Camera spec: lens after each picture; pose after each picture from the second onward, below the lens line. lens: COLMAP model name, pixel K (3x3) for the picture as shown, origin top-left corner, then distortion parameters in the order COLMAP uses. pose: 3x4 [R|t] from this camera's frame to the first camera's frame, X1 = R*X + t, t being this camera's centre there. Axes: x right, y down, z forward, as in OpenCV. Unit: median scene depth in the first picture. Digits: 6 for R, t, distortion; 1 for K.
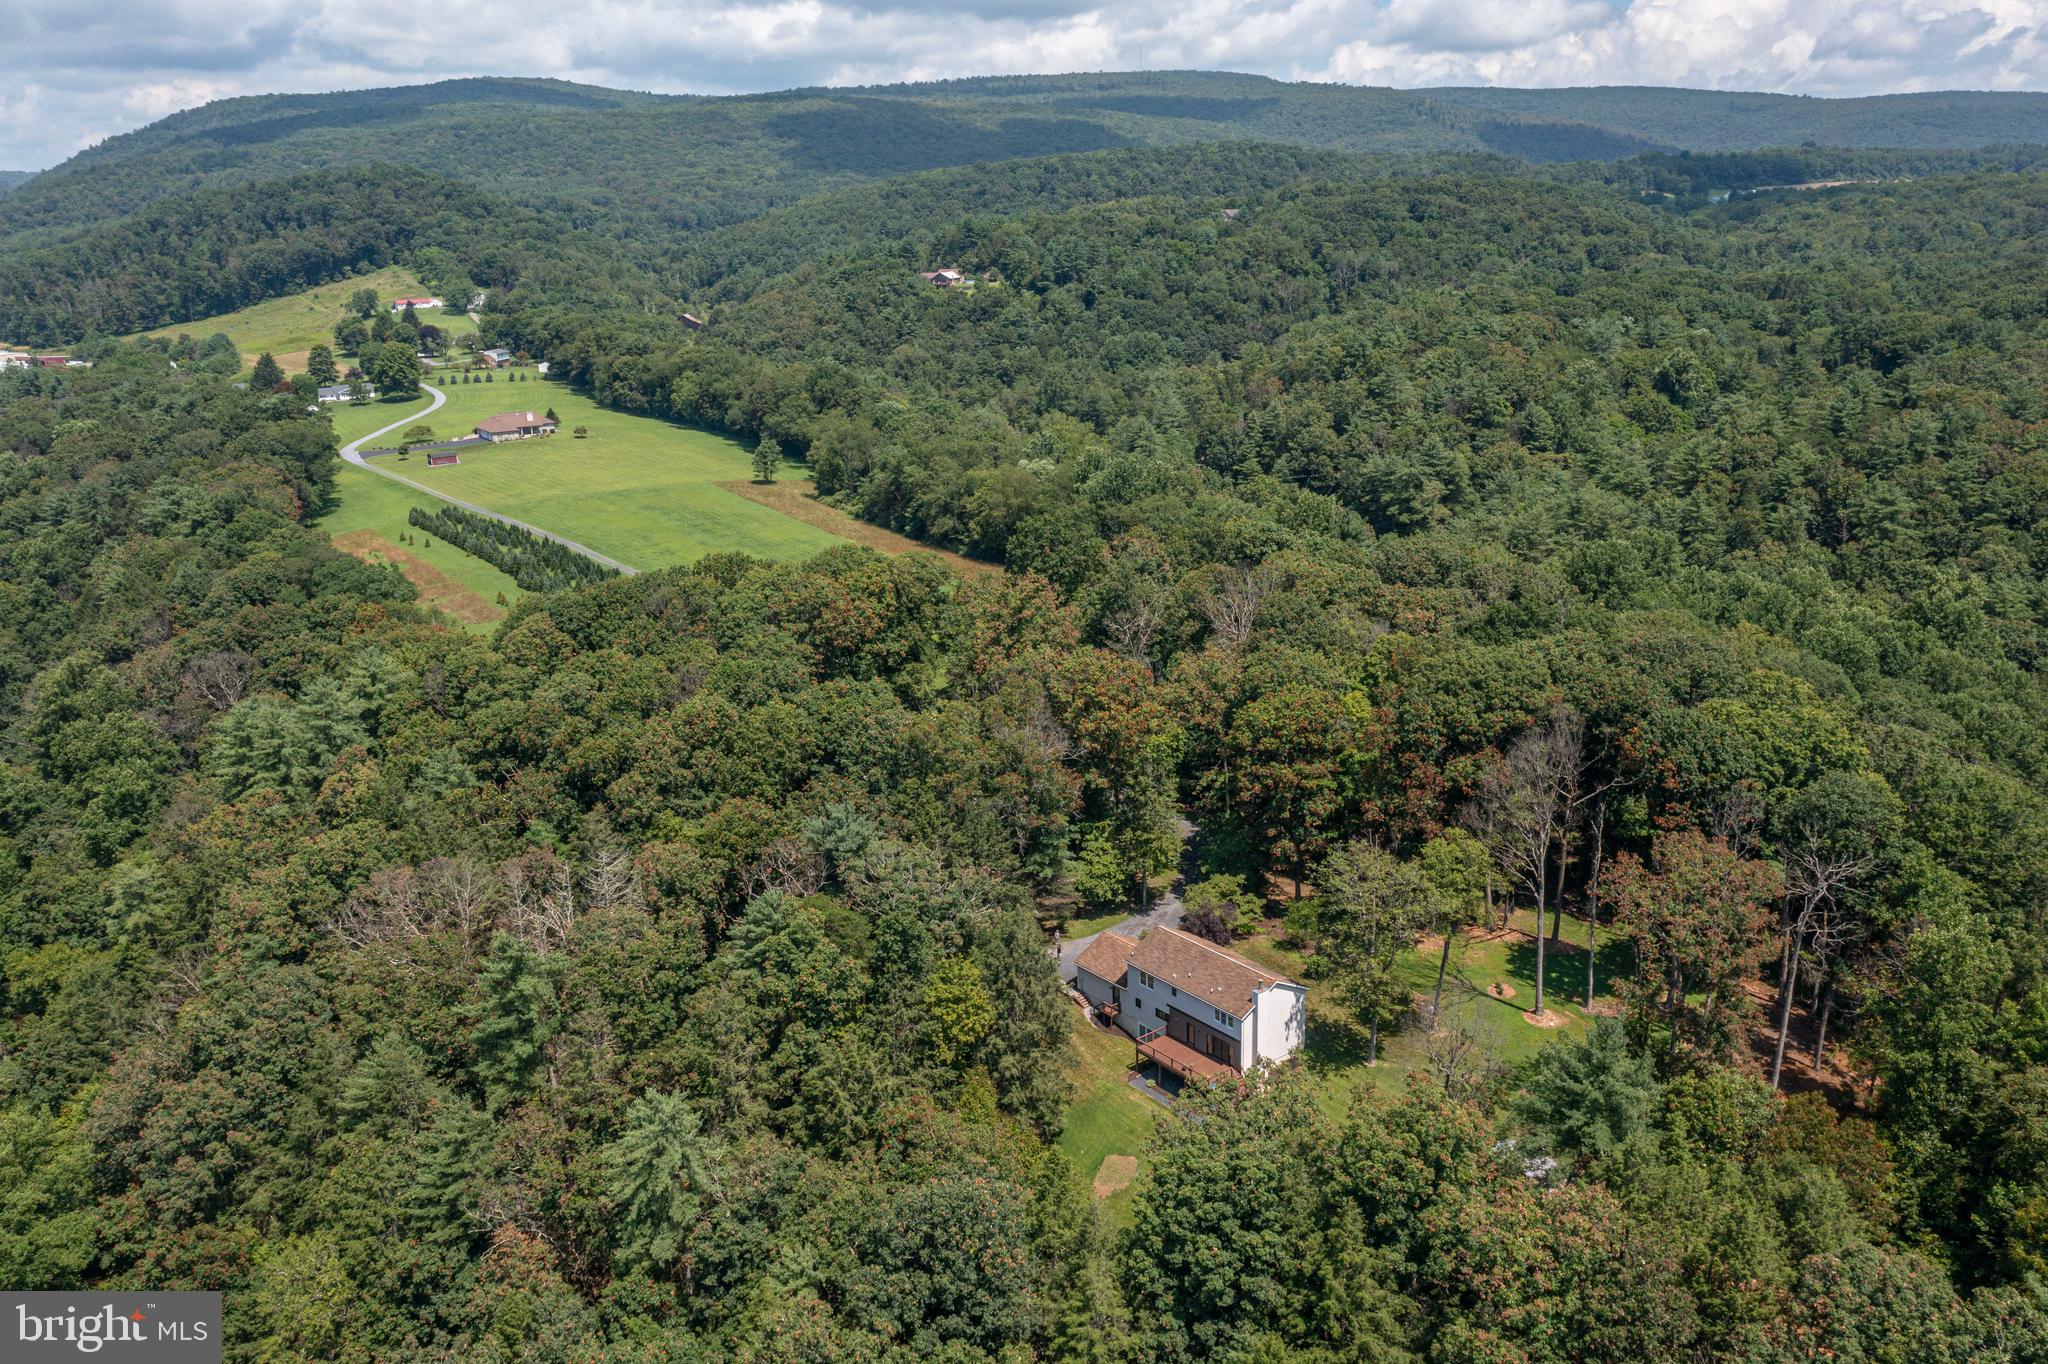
lens RADIAL K [[1600.6, 0, 1024.0], [0, 1600.6, 682.0], [0, 0, 1]] dist [-0.003195, 0.006695]
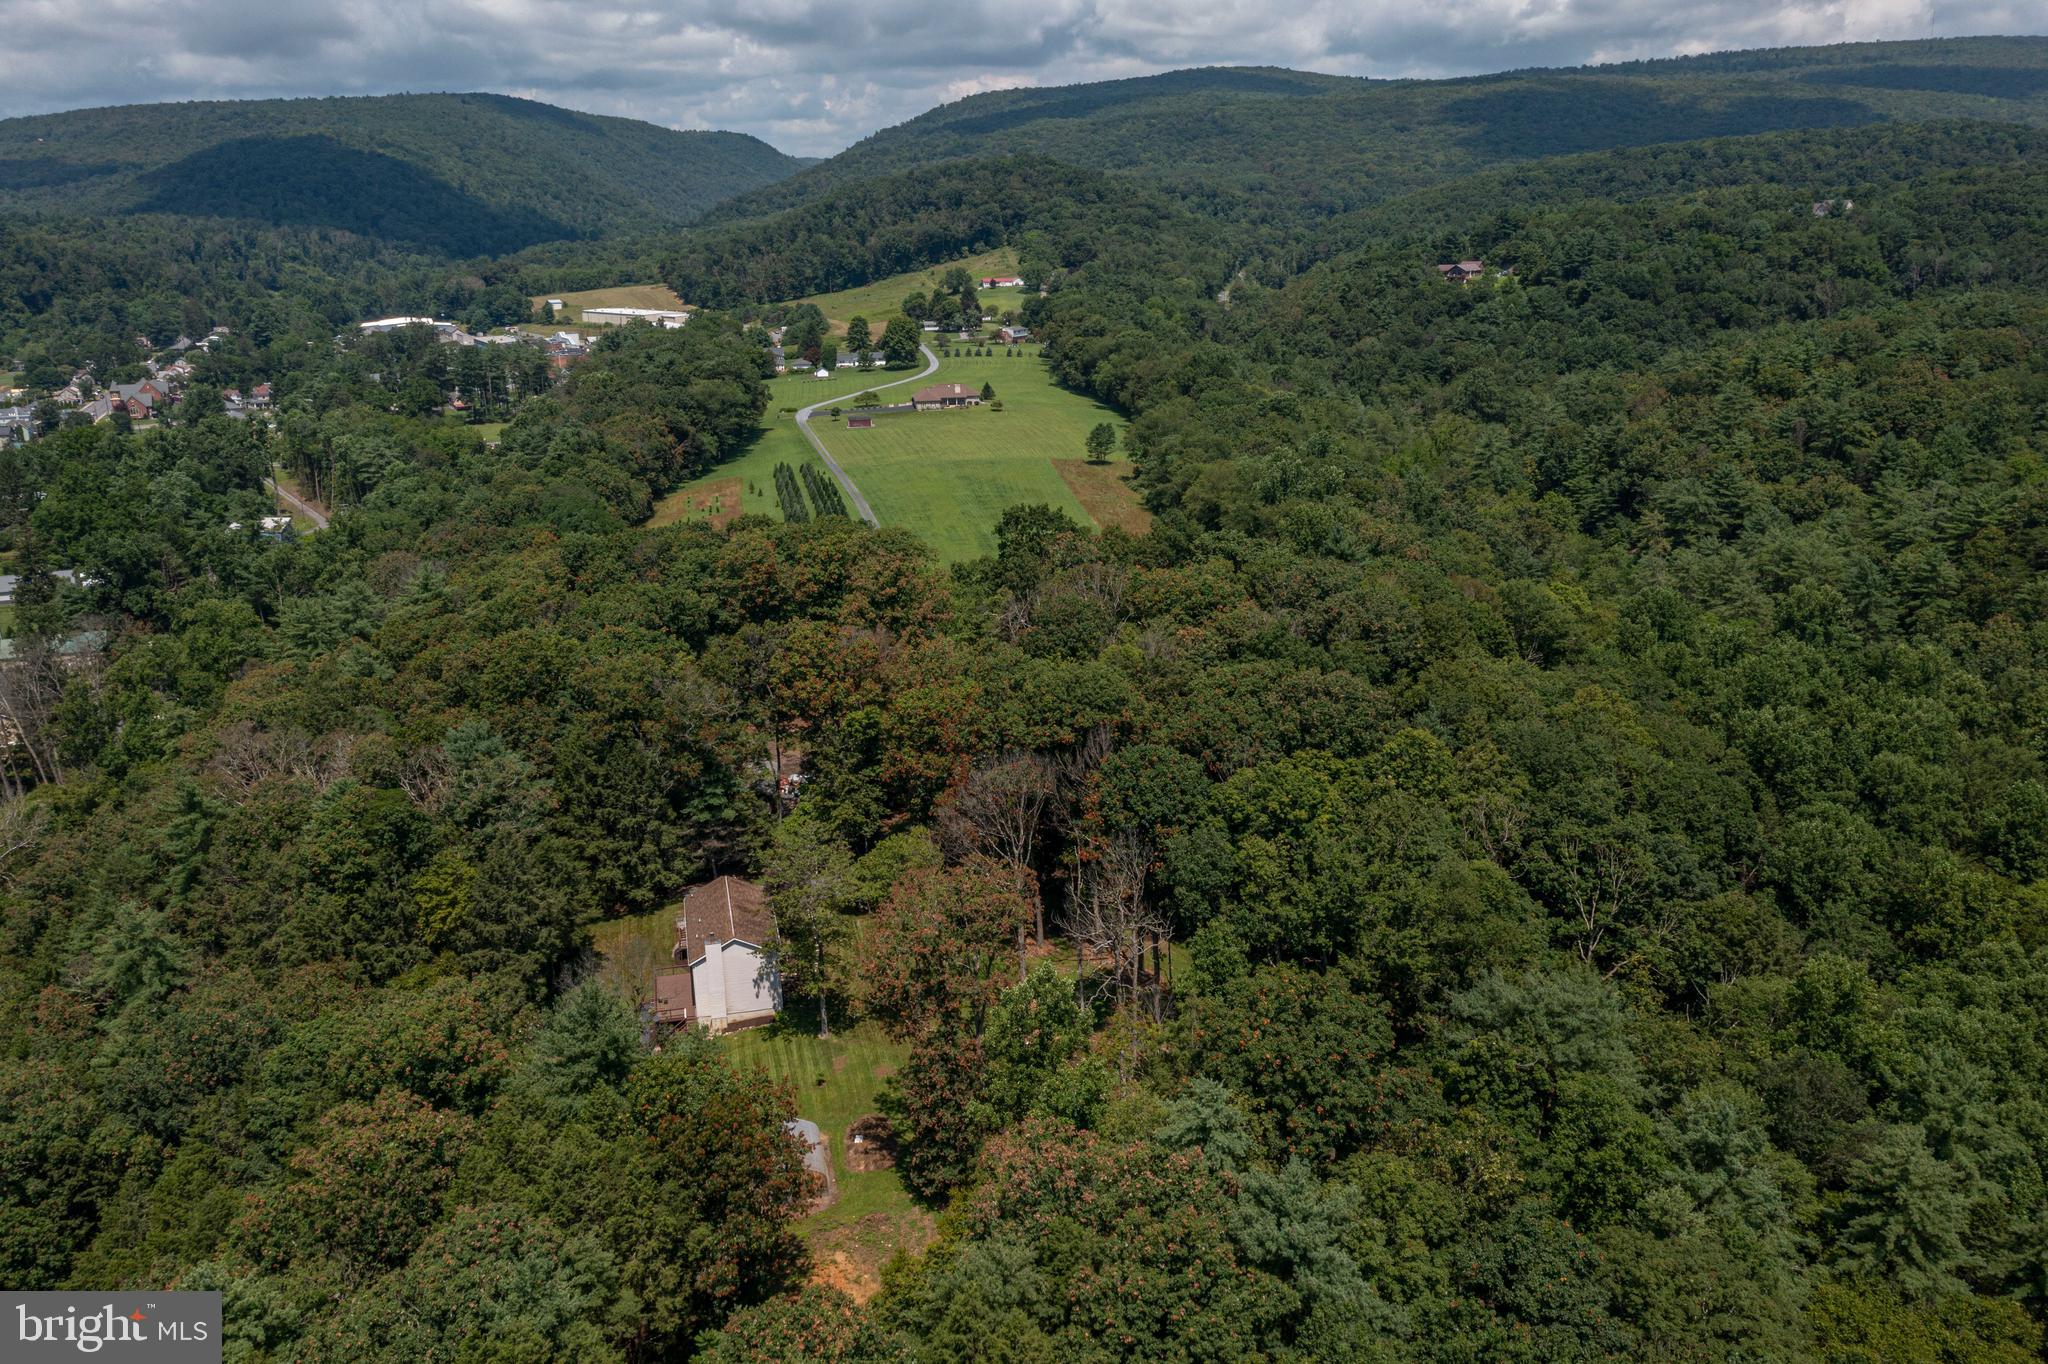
lens RADIAL K [[1600.6, 0, 1024.0], [0, 1600.6, 682.0], [0, 0, 1]] dist [-0.003195, 0.006695]
pose [[0.905509, 0.127613, -0.404683, 0.140027], [-0.124013, 0.991655, 0.035220, -0.008340], [0.405801, 0.018294, 0.913779, 0.018586]]
